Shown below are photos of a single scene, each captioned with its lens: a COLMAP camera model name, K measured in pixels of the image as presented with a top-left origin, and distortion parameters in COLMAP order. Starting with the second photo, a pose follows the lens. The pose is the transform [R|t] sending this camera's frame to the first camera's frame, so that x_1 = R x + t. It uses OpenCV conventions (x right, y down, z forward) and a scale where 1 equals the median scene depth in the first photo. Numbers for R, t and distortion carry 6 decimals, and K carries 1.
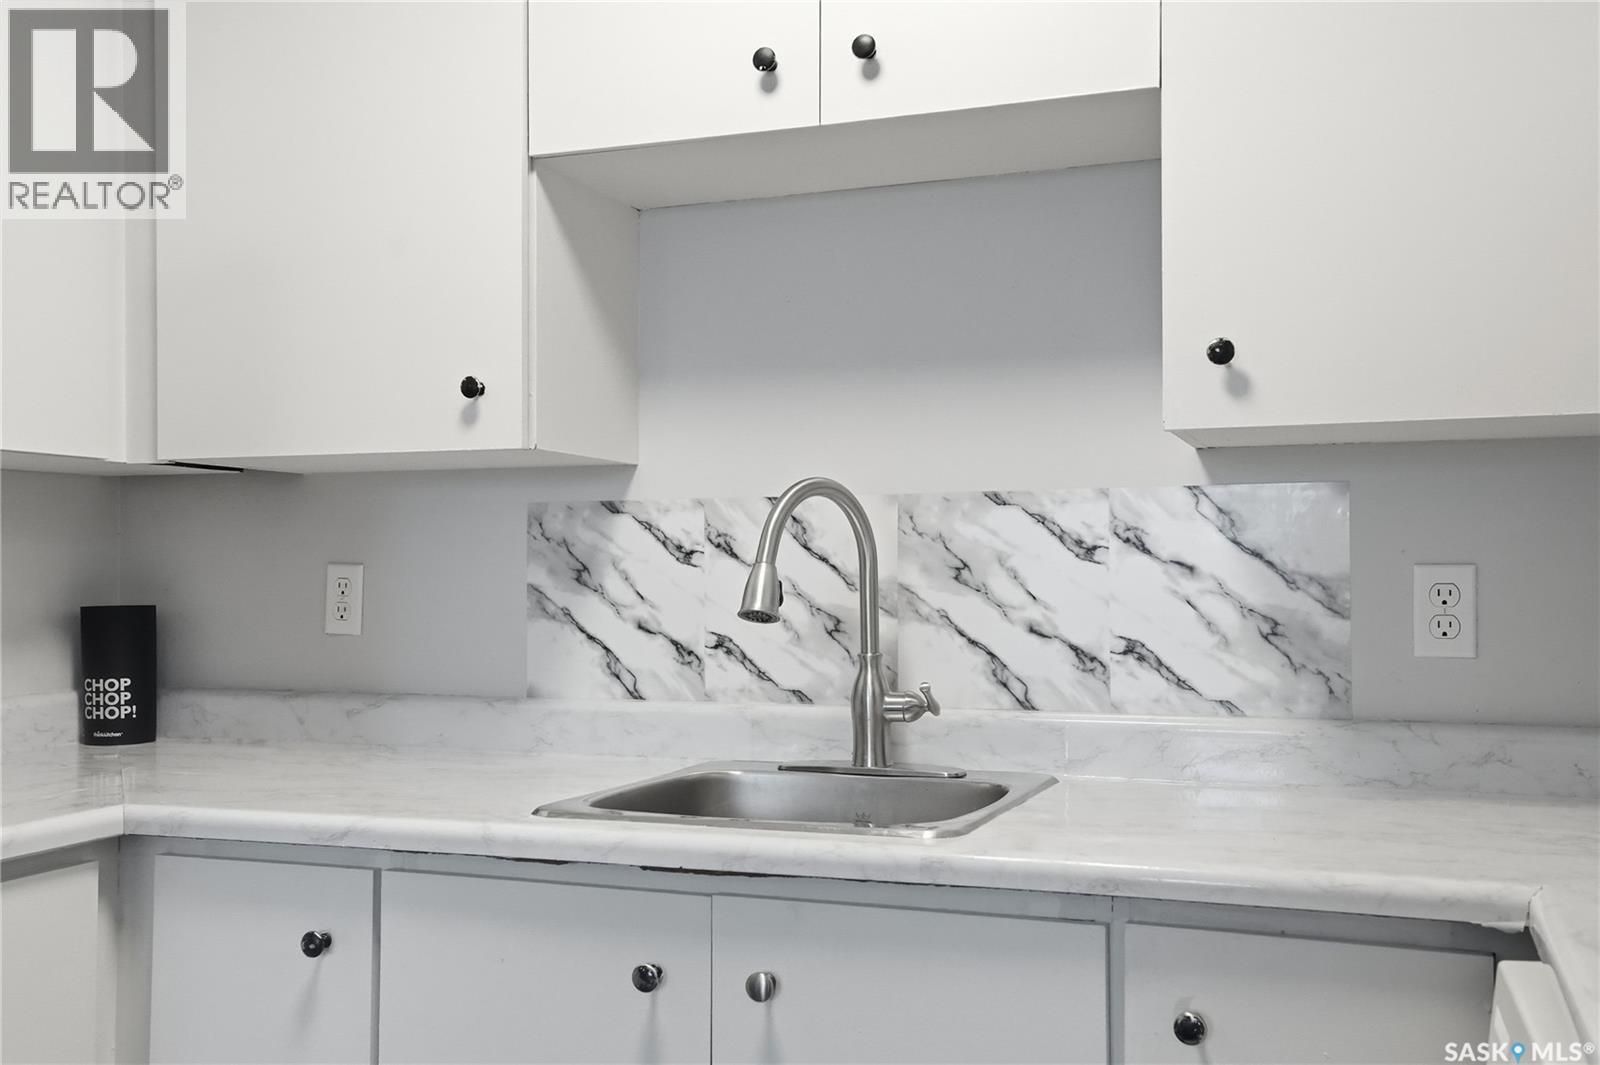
lens RADIAL K [[1573.2, 0, 800.0], [0, 1573.2, 578.6], [0, 0, 1]] dist [0.071631, 0.000541]
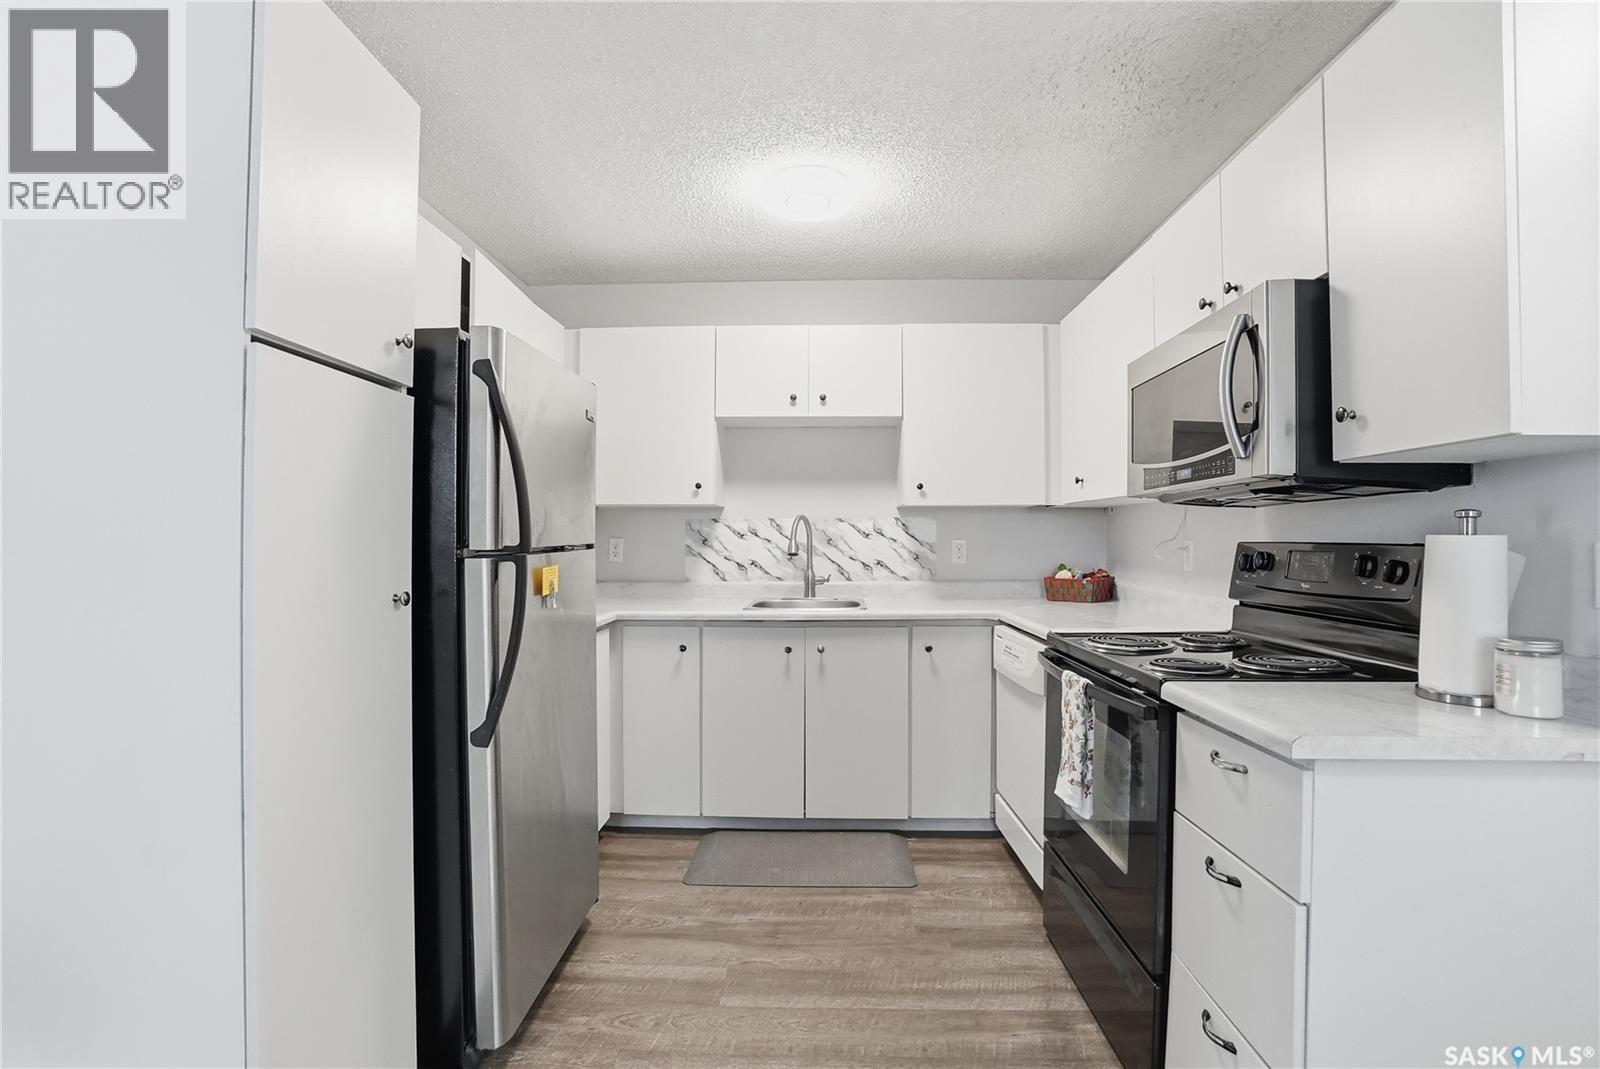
lens RADIAL K [[791.6, 0, 792.6], [0, 791.6, 556.8], [0, 0, 1]] dist [-0.050512, 0.000830]
pose [[0.945997, -0.007212, 0.324095, -0.552763], [-0.000248, 0.999736, 0.022968, -0.010137], [-0.324175, -0.021808, 0.945746, -0.626955]]
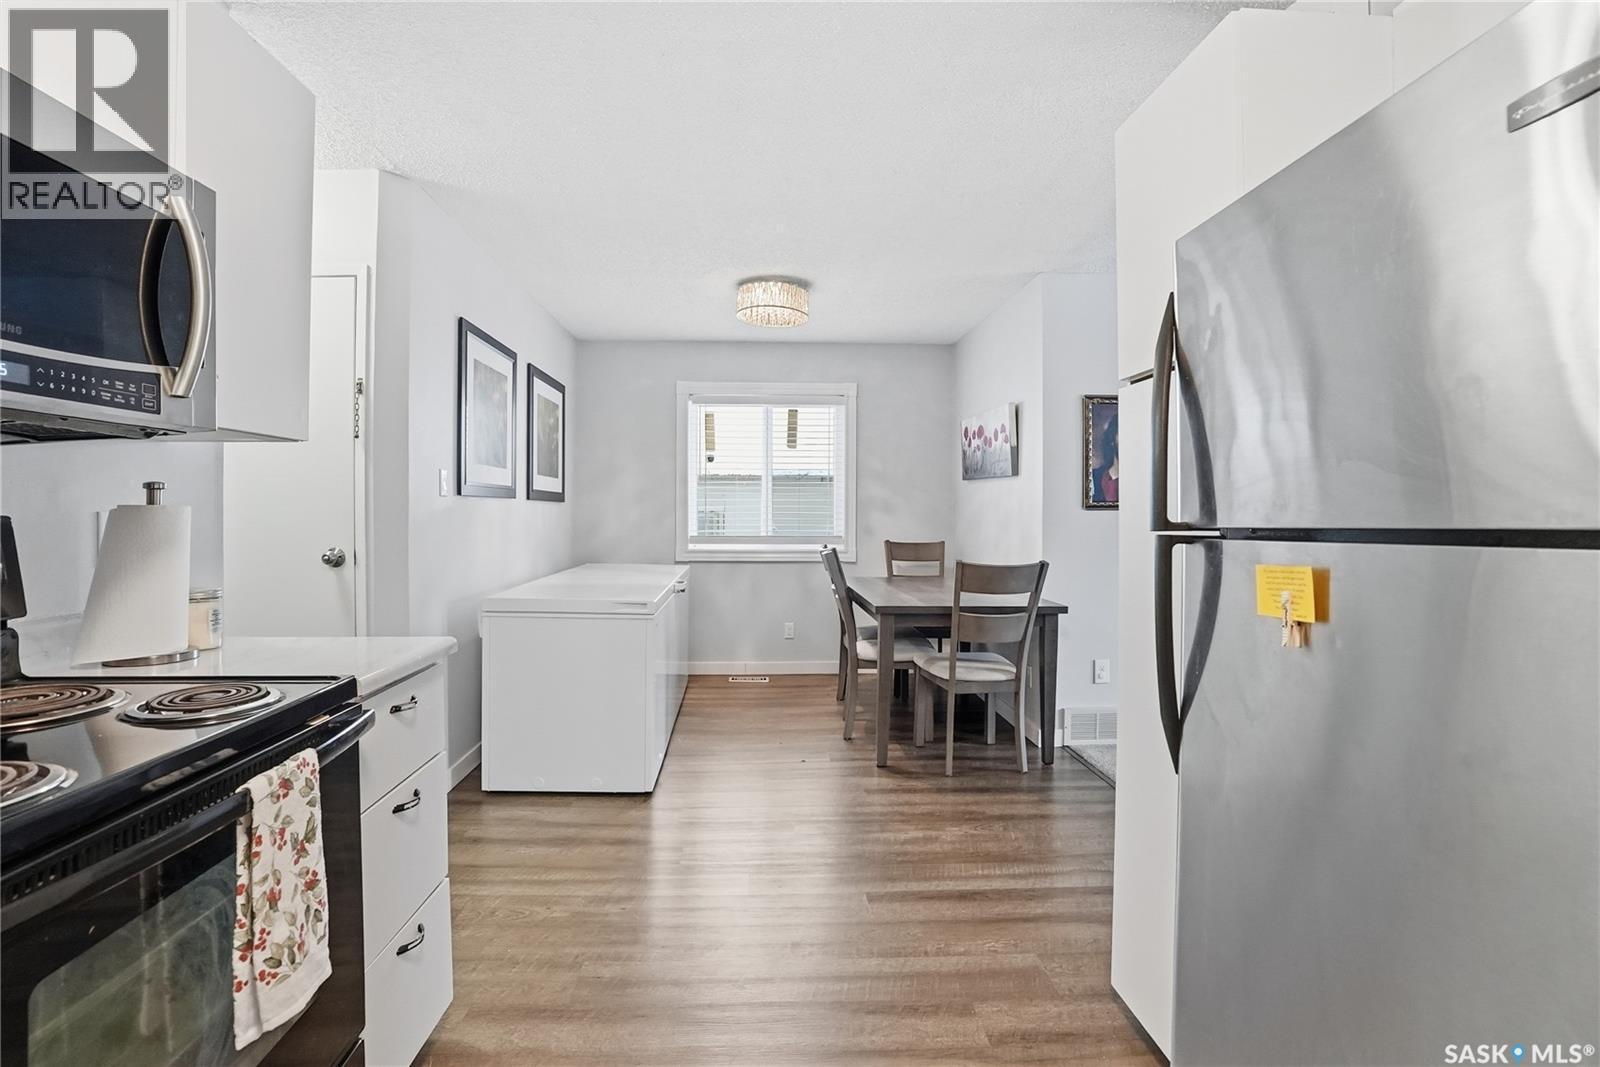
lens RADIAL K [[765.0, 0, 800.0], [0, 765.0, 533.5], [0, 0, 1]] dist [-0.077989, 0.032441]
pose [[-0.911510, 0.004709, -0.411251, -0.036003], [-0.003799, 0.999795, 0.019869, -0.004377], [0.411261, 0.019673, -0.911306, 0.709428]]
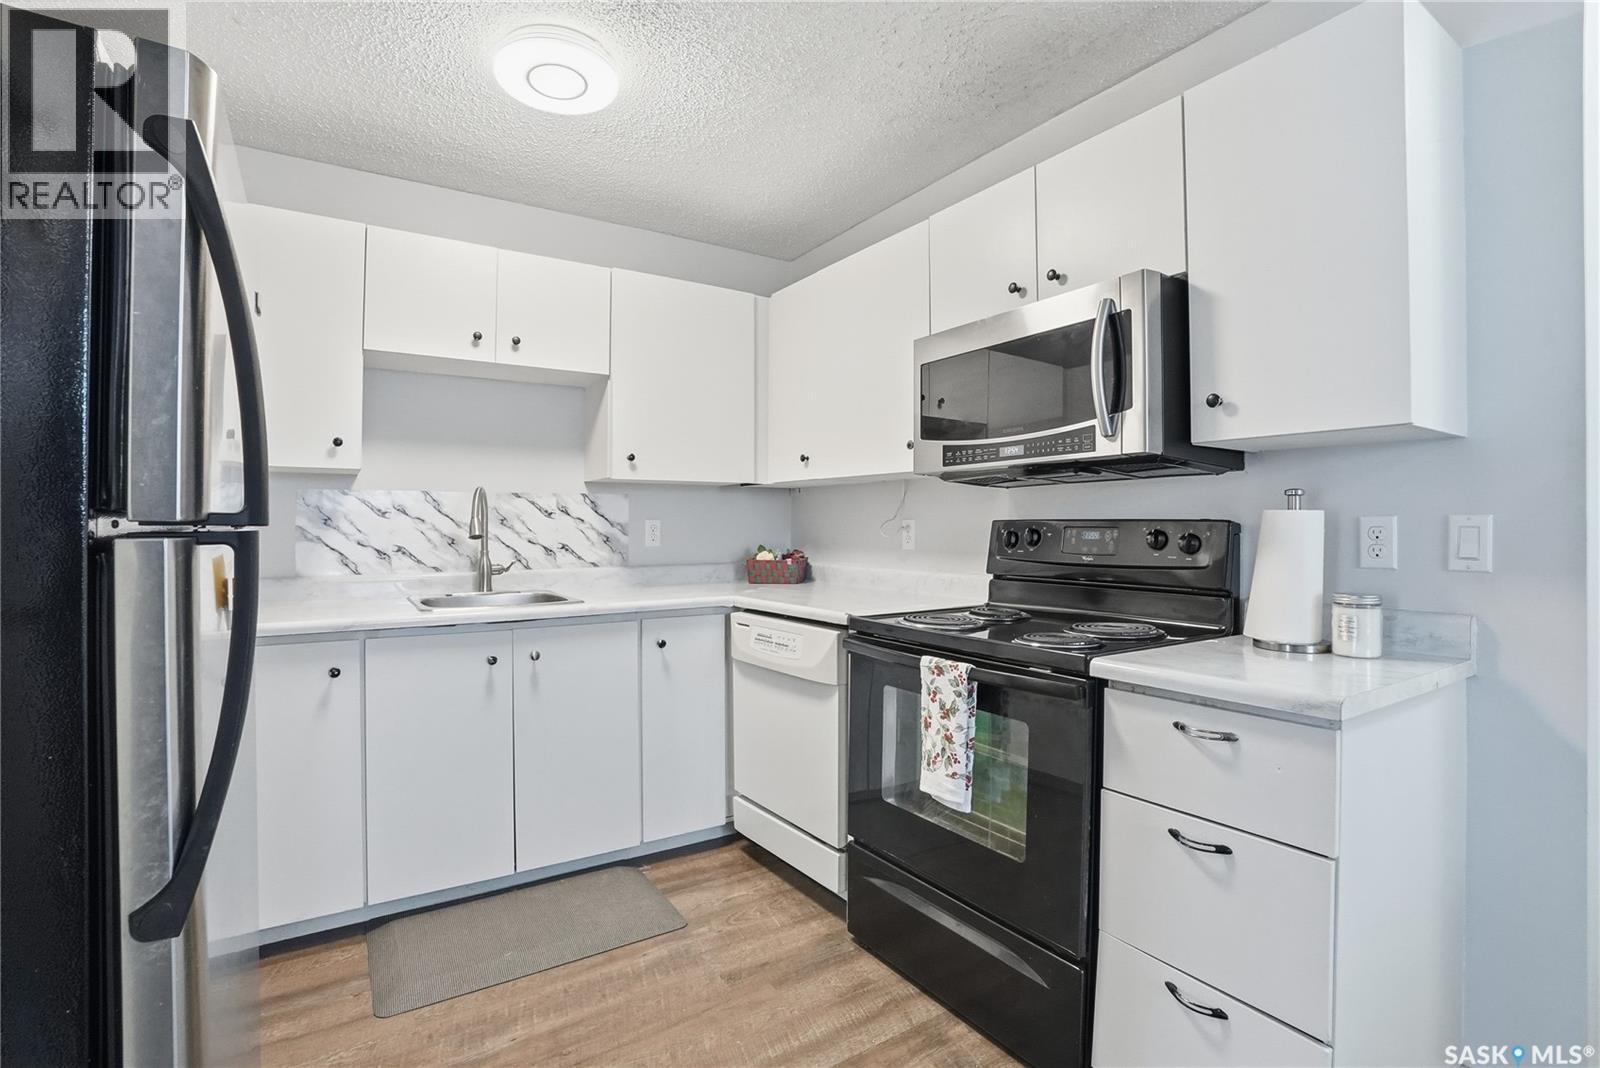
lens RADIAL K [[765.0, 0, 800.0], [0, 765.0, 534.0], [0, 0, 1]] dist [-0.077989, 0.032441]
pose [[0.575472, -0.007024, 0.817791, -0.713066], [-0.001722, 0.999950, 0.009800, 0.004768], [-0.817820, -0.007048, 0.575431, -0.202461]]
